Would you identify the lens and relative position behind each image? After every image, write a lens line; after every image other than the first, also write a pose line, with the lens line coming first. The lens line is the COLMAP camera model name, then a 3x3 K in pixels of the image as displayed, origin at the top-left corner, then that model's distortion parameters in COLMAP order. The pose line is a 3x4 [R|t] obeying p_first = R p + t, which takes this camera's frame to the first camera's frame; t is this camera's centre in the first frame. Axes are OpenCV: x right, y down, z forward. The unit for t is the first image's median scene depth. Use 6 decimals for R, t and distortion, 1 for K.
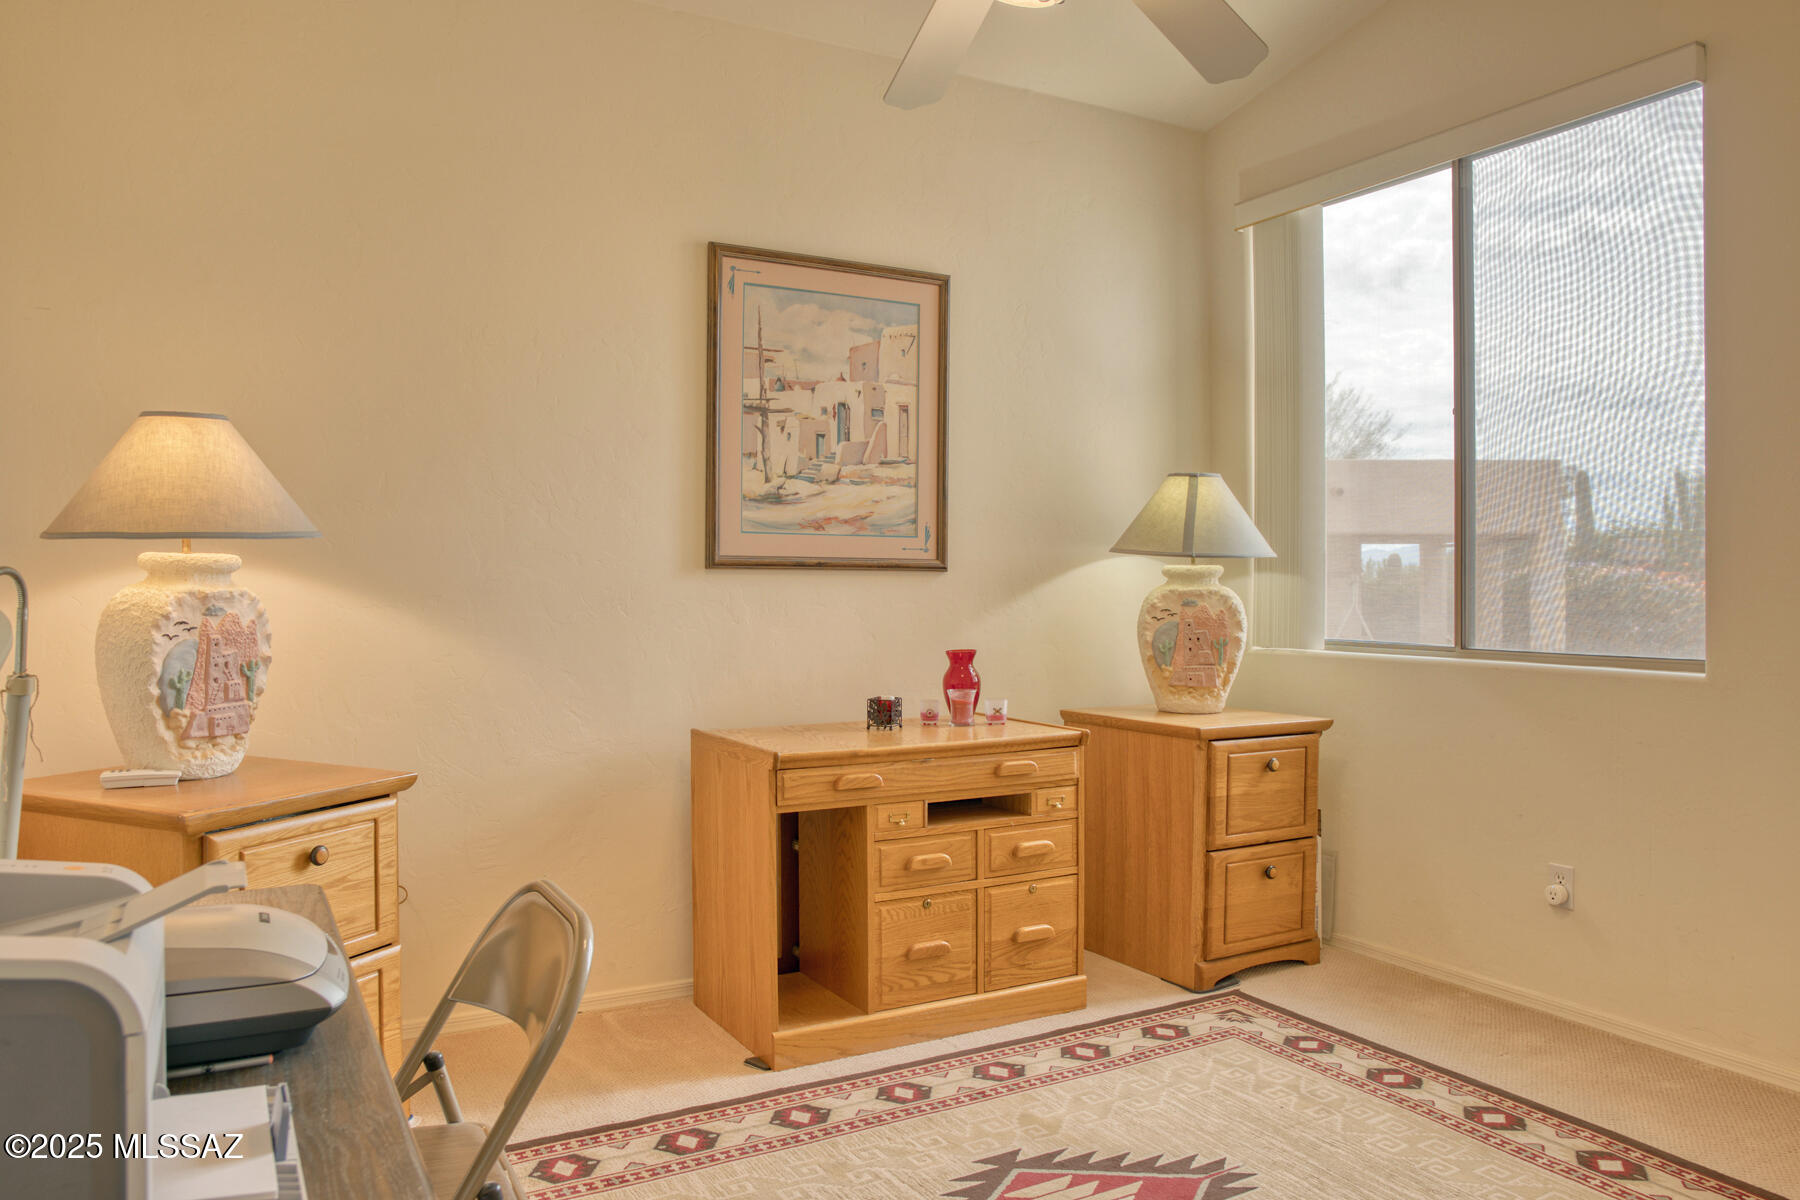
lens RADIAL K [[1269.2, 0, 899.4], [0, 1269.2, 587.0], [0, 0, 1]] dist [-0.093133, 0.055493]
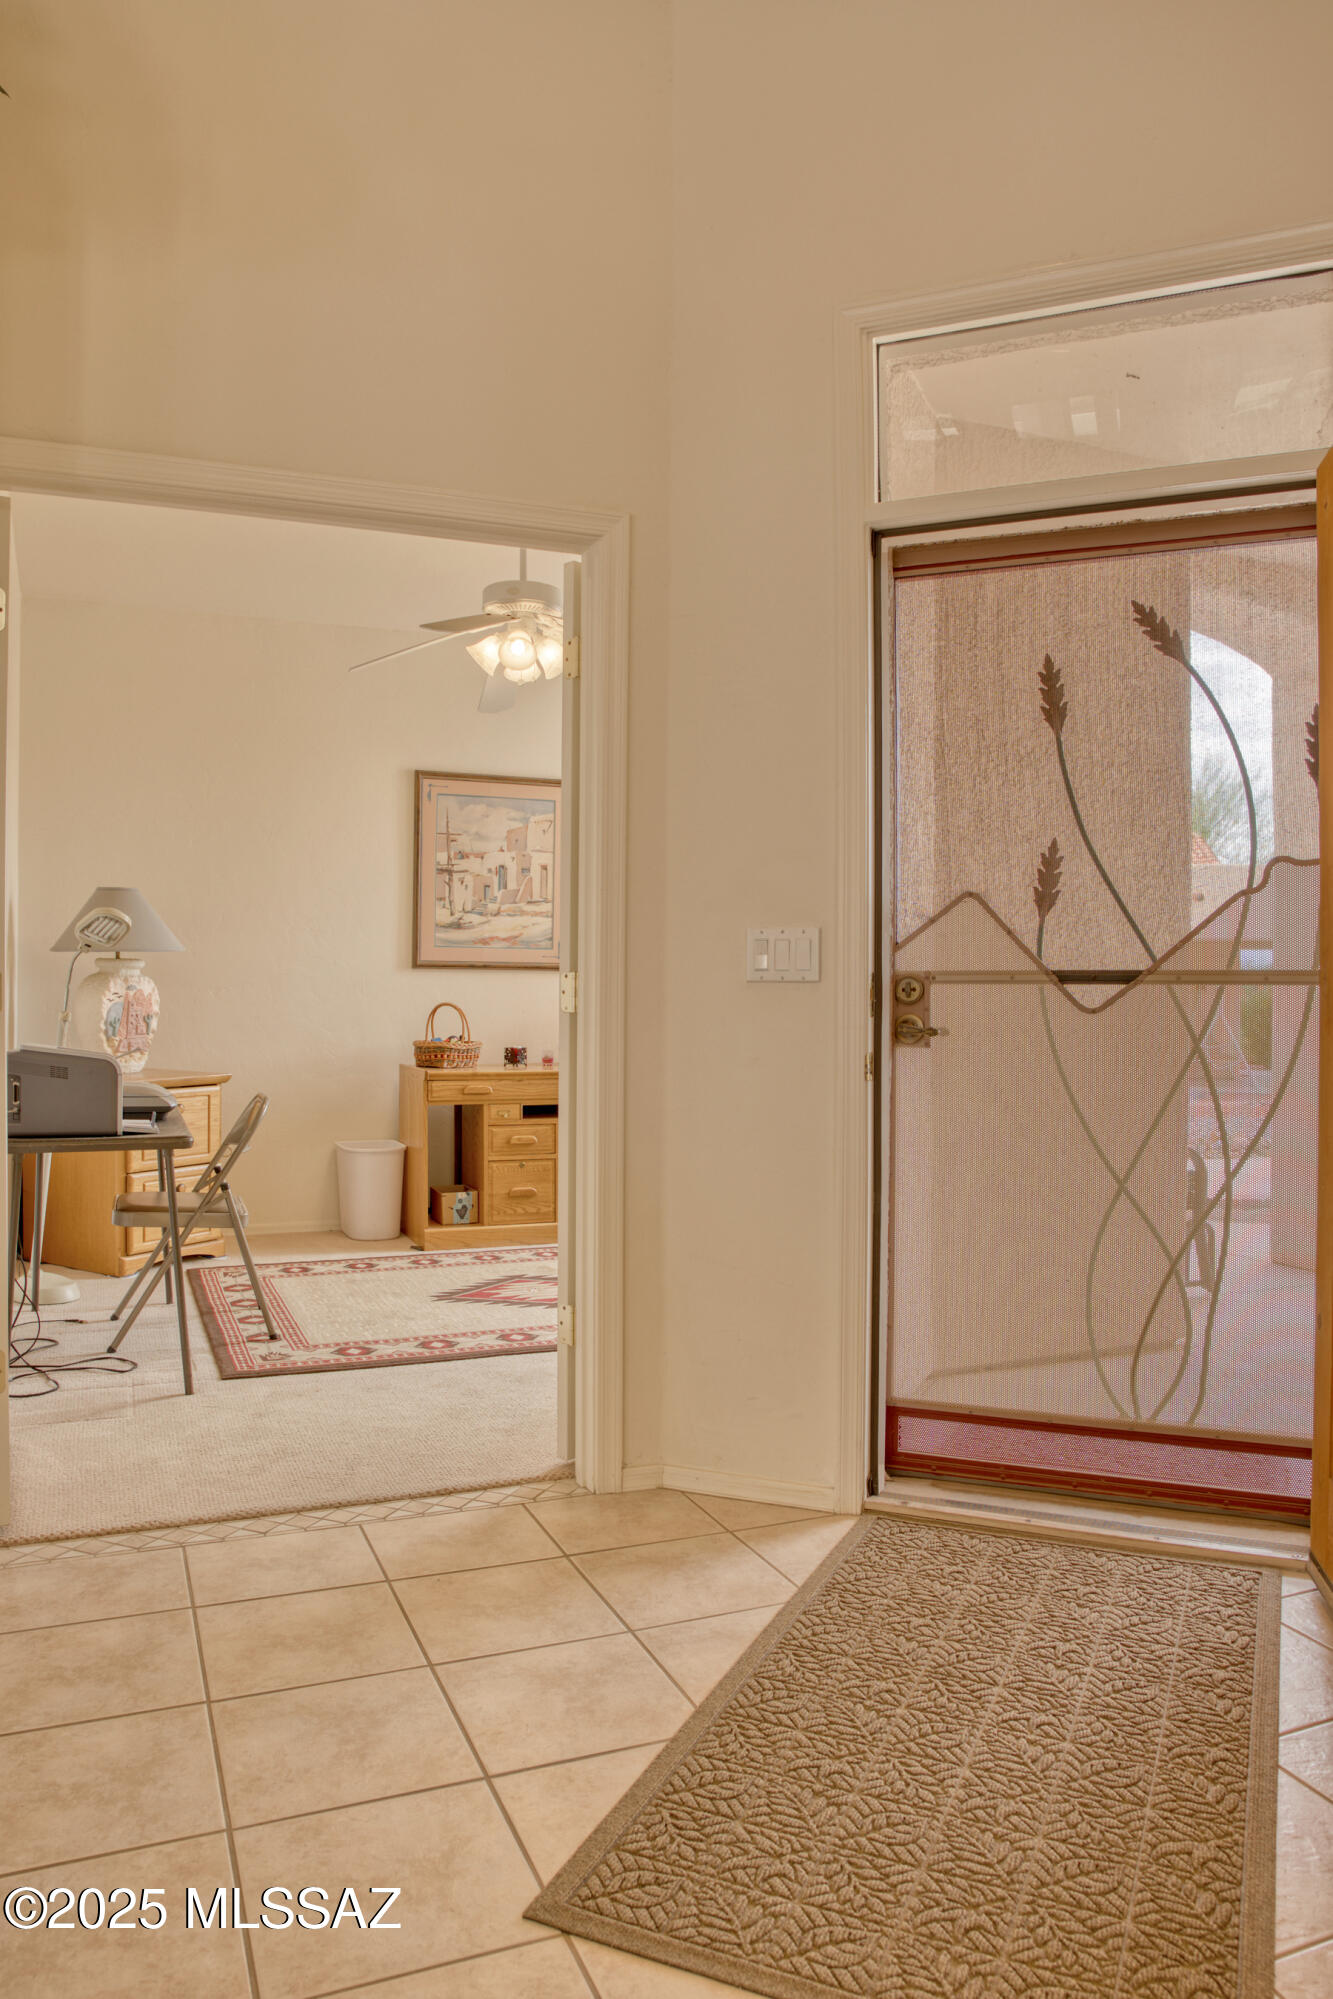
lens RADIAL K [[1409.5, 0, 660.8], [0, 1409.5, 1000.5], [0, 0, 1]] dist [-0.093133, 0.055493]
pose [[0.991637, 0.009288, -0.128725, 0.395743], [-0.008663, 0.999948, 0.005410, 0.014413], [0.128769, -0.004249, 0.991666, -0.757920]]
